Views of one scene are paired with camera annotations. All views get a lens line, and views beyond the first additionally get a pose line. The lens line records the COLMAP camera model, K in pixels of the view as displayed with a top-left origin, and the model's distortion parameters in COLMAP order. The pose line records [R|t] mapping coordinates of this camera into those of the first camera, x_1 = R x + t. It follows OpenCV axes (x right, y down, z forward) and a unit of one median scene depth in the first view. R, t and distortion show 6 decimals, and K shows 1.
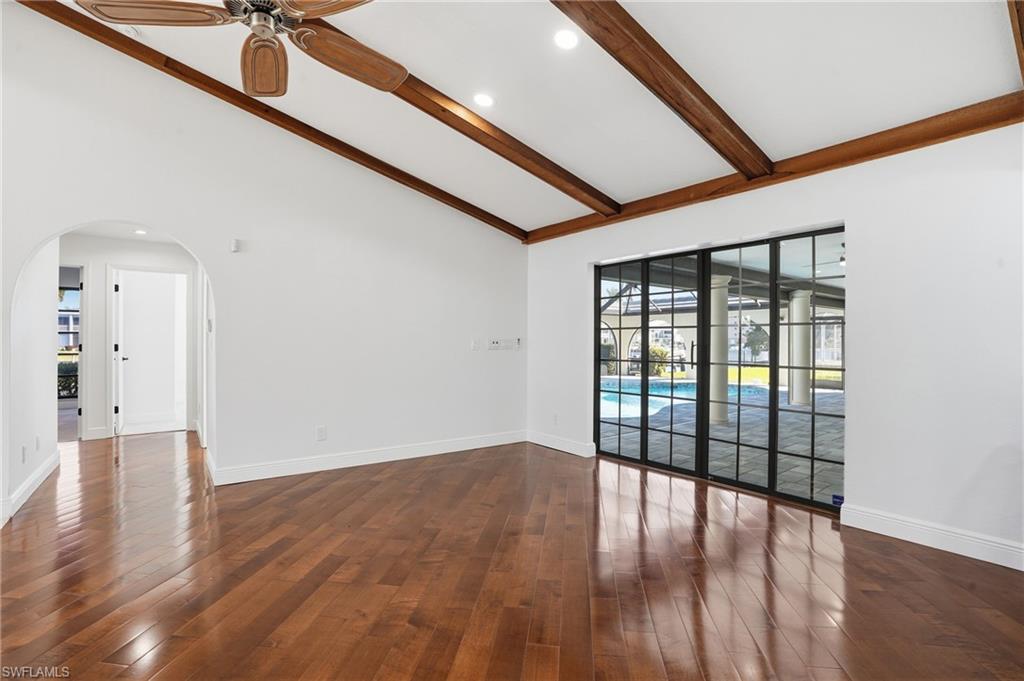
lens RADIAL K [[466.9, 0, 514.7], [0, 466.9, 339.3], [0, 0, 1]] dist [-0.034719, 0.006101]
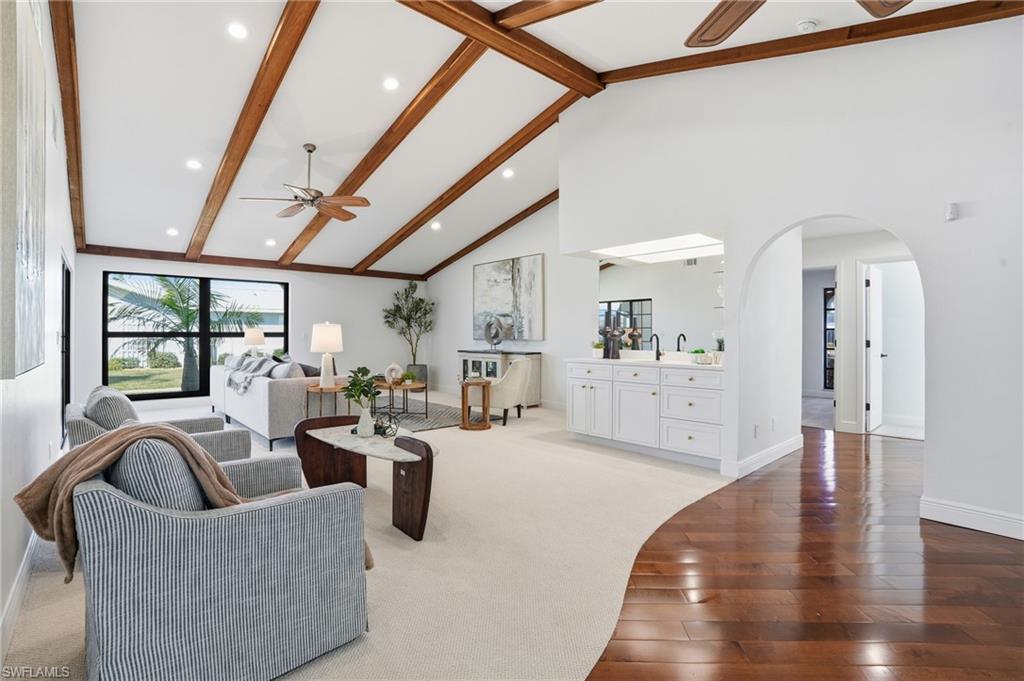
lens RADIAL K [[466.9, 0, 495.3], [0, 466.9, 337.6], [0, 0, 1]] dist [-0.034719, 0.006101]
pose [[0.066932, 0.003022, -0.997753, 0.064100], [0.003983, 0.999987, 0.003296, -0.001138], [0.997750, -0.004194, 0.066919, 0.146055]]
